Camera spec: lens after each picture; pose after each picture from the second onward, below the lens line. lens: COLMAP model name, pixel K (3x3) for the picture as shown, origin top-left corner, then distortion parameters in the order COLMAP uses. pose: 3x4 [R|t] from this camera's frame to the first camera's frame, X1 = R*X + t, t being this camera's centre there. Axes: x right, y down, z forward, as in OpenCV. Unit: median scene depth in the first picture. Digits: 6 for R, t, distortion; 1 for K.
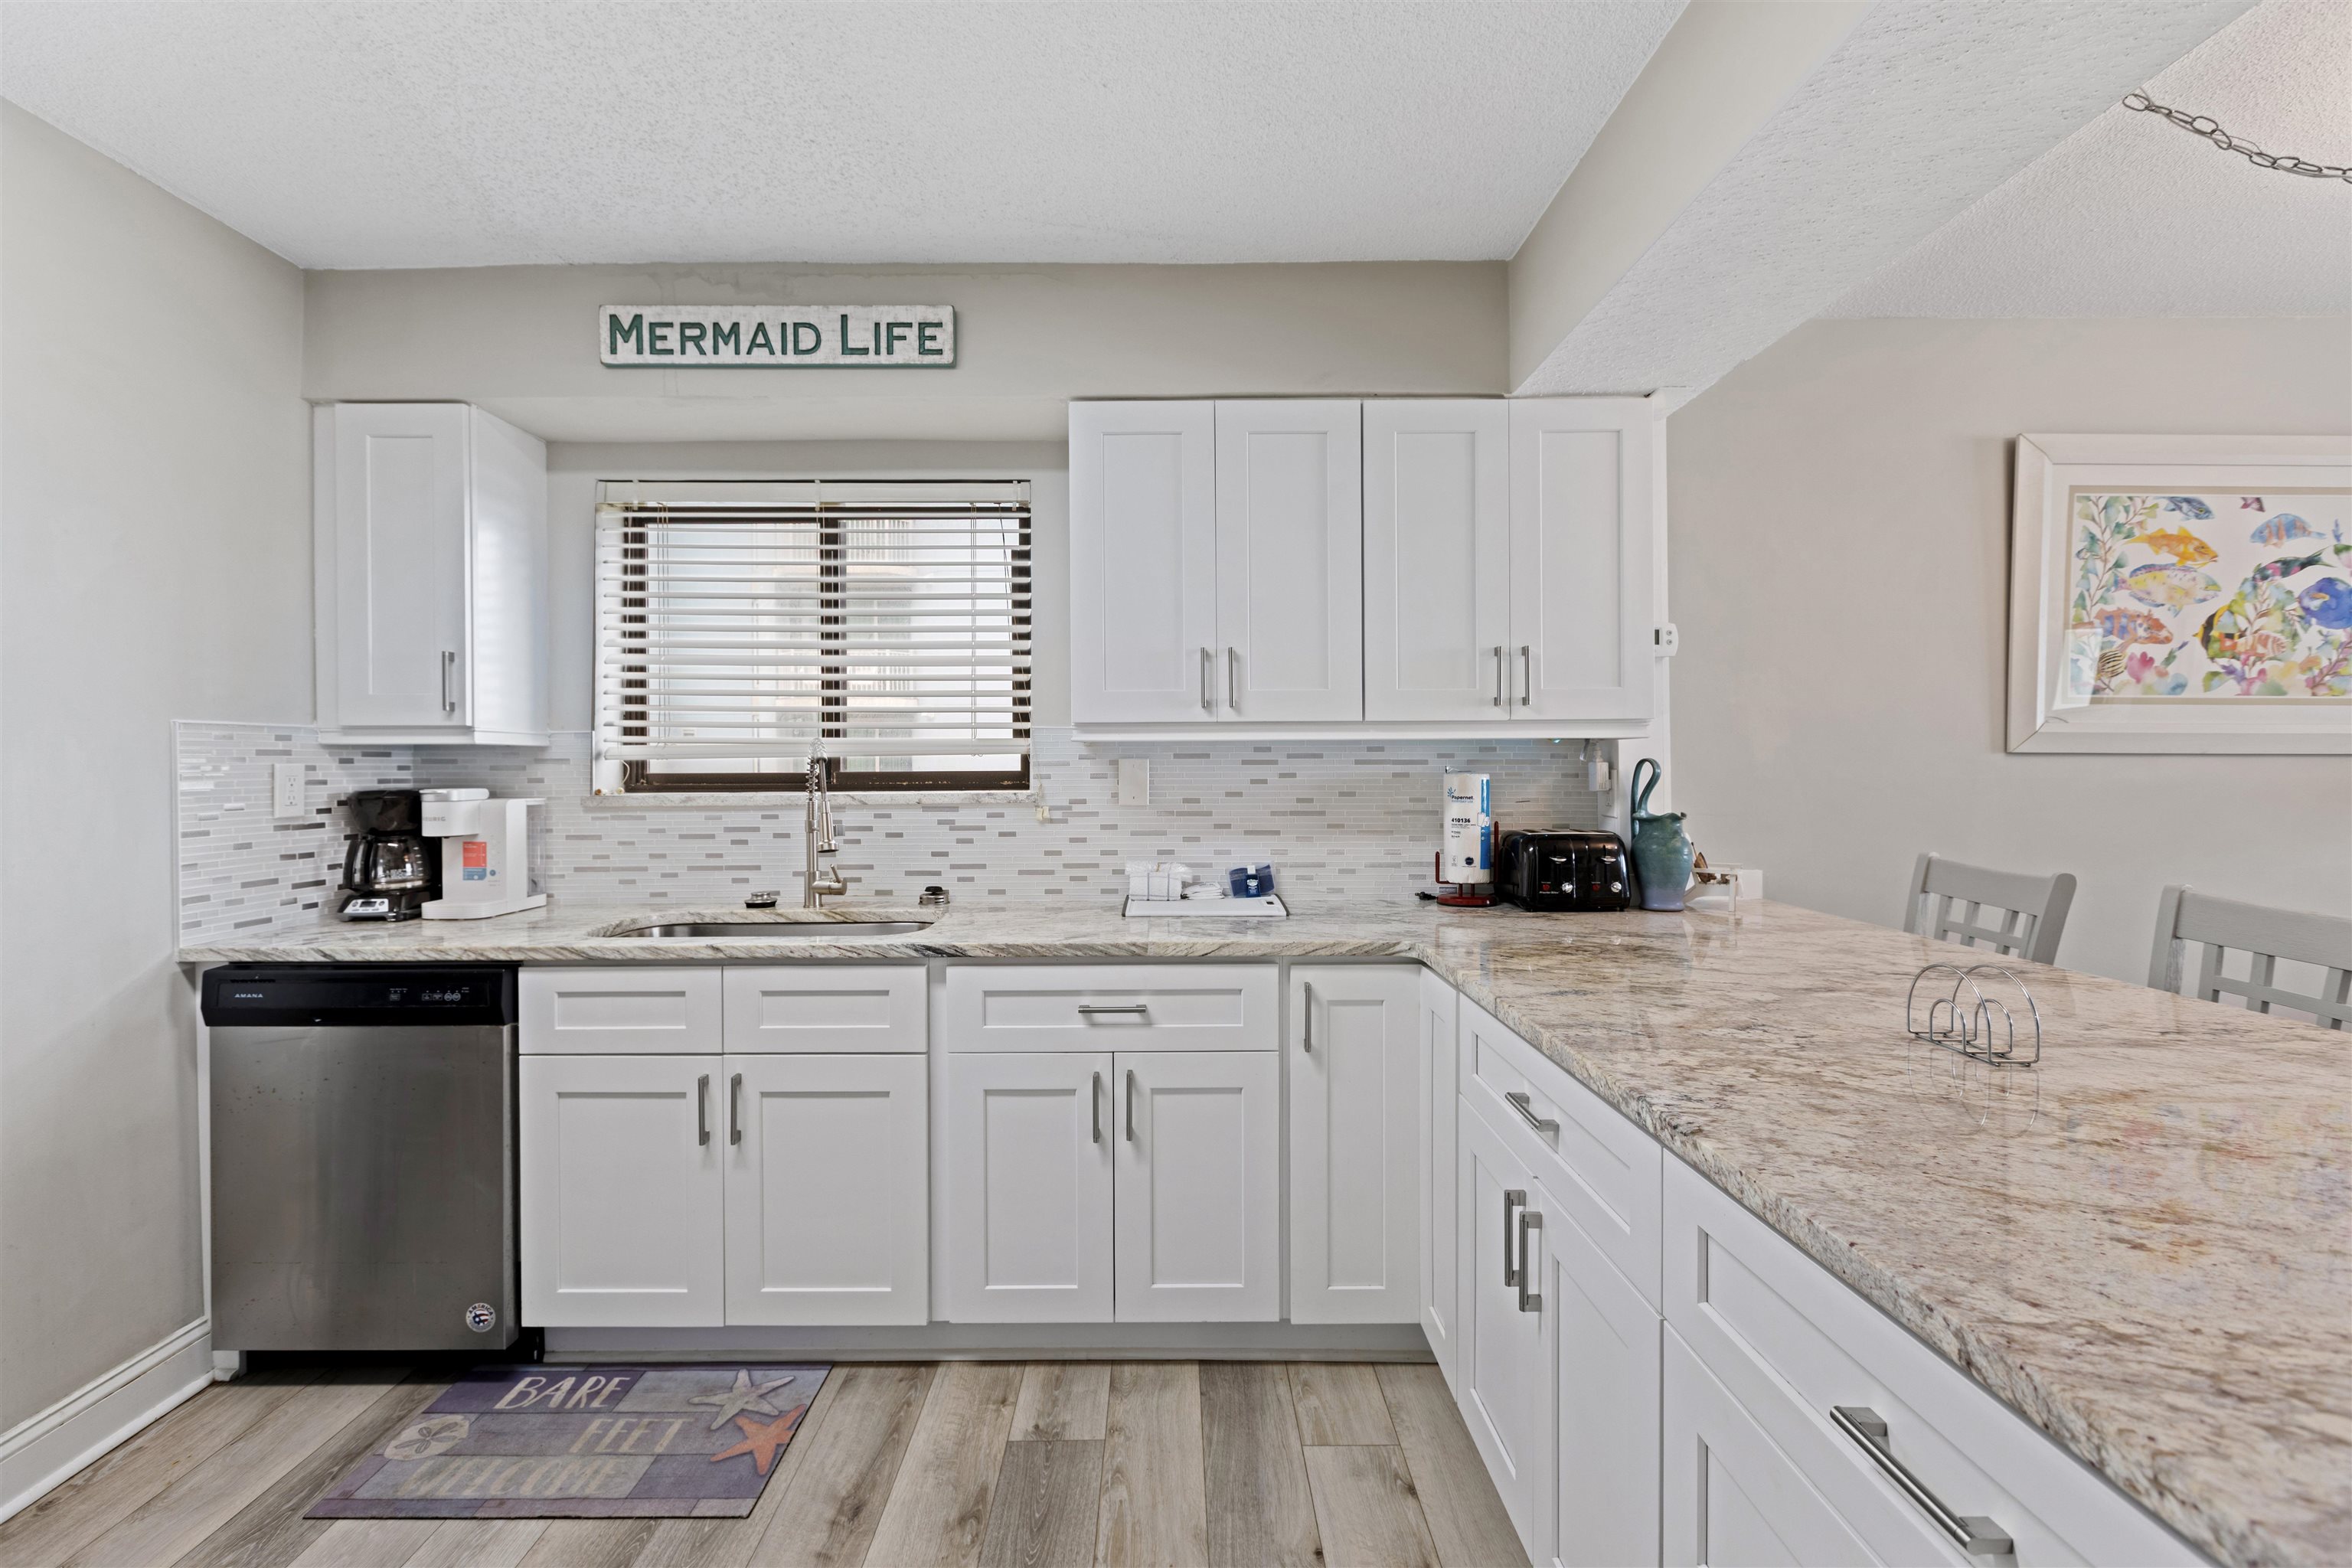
lens RADIAL K [[1059.5, 0, 1172.0], [0, 1059.5, 776.5], [0, 0, 1]] dist [0.002629, 0.000913]
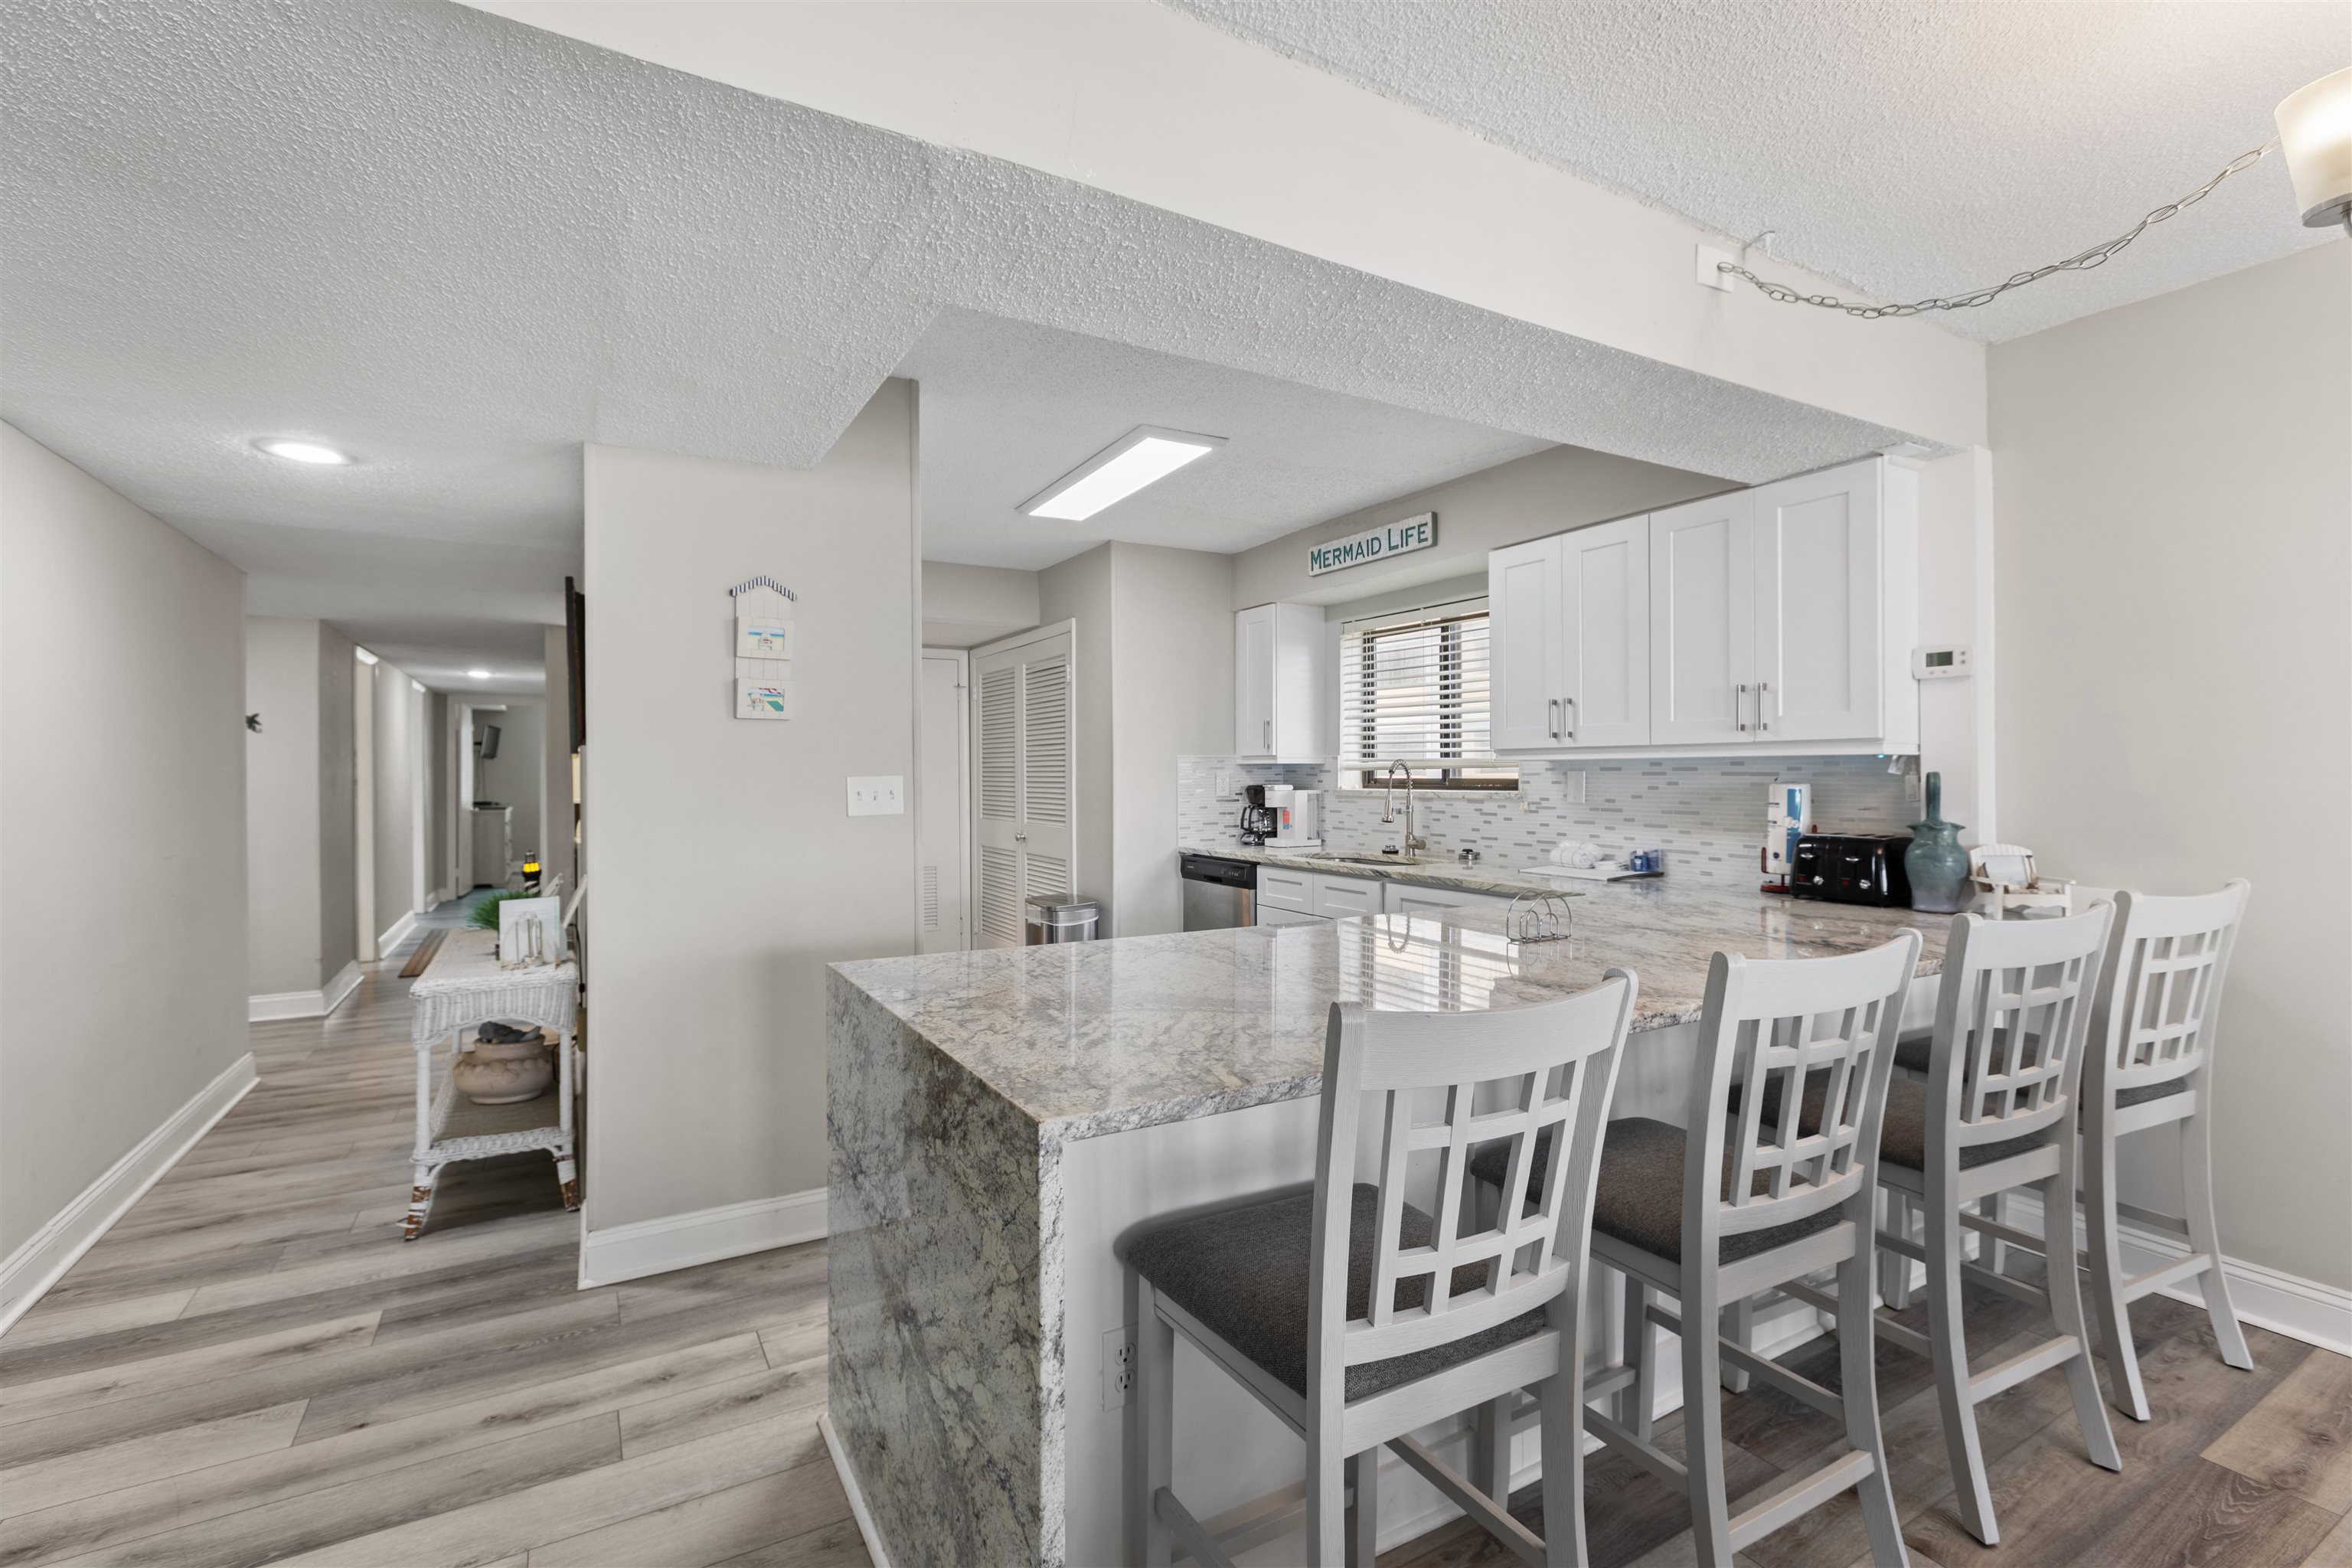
lens RADIAL K [[1059.5, 0, 1162.7], [0, 1059.5, 780.7], [0, 0, 1]] dist [0.002629, 0.000913]
pose [[0.489859, 0.010231, -0.871742, 1.022597], [-0.008928, 0.999938, 0.006718, -0.008638], [0.871756, 0.004492, 0.489920, -0.220578]]
